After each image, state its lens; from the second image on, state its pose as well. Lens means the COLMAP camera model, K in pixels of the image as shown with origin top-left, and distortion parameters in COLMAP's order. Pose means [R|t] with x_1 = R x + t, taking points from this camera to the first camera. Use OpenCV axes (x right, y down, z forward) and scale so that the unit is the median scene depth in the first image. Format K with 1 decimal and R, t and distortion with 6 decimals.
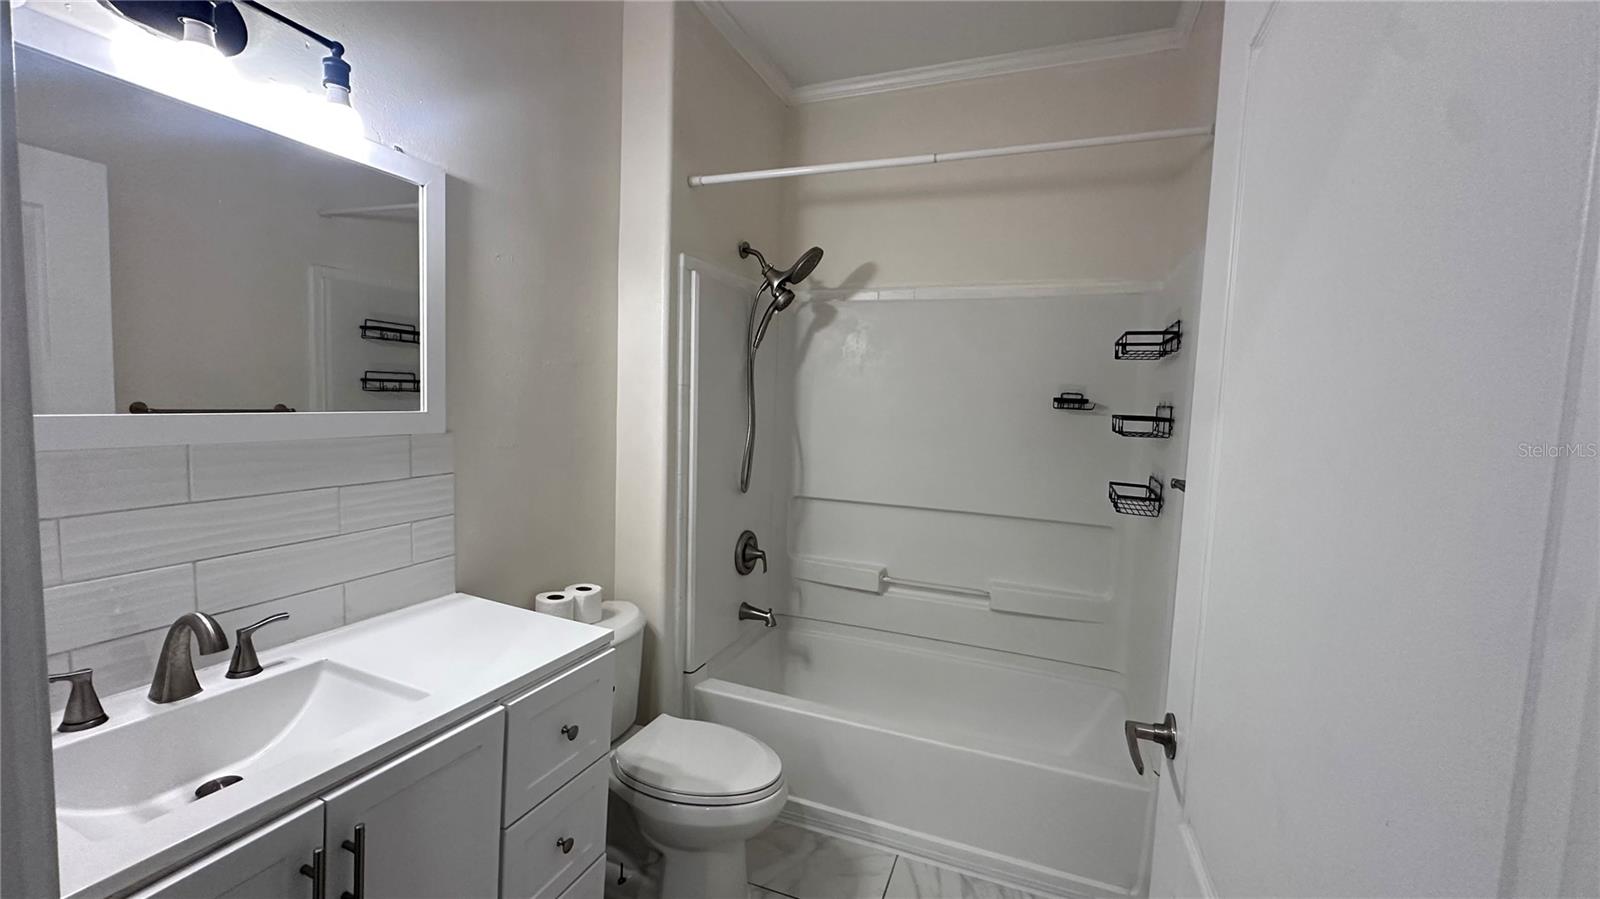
lens RADIAL K [[640.0, 0, 801.2], [0, 640.0, 448.9], [0, 0, 1]] dist [0.001371, -0.000103]
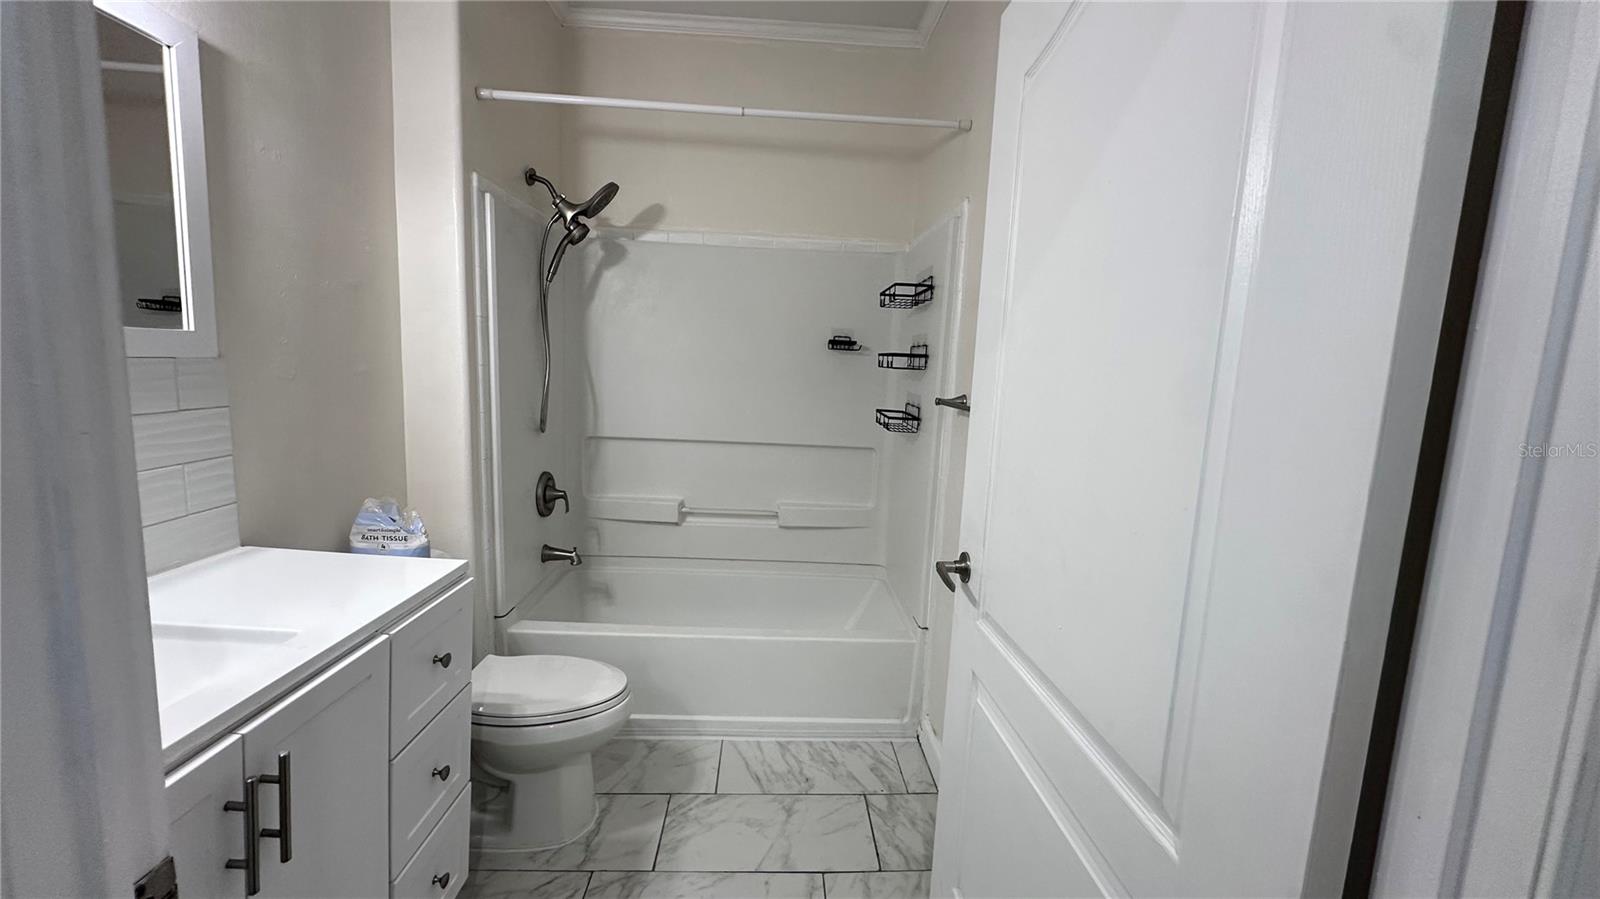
lens RADIAL K [[640.0, 0, 798.0], [0, 640.0, 450.0], [0, 0, 1]] dist [0.001371, -0.000103]
pose [[0.915847, -0.048977, 0.398530, -0.150813], [0.020781, 0.996984, 0.074769, 0.036904], [-0.400990, -0.060195, 0.914103, -0.061980]]
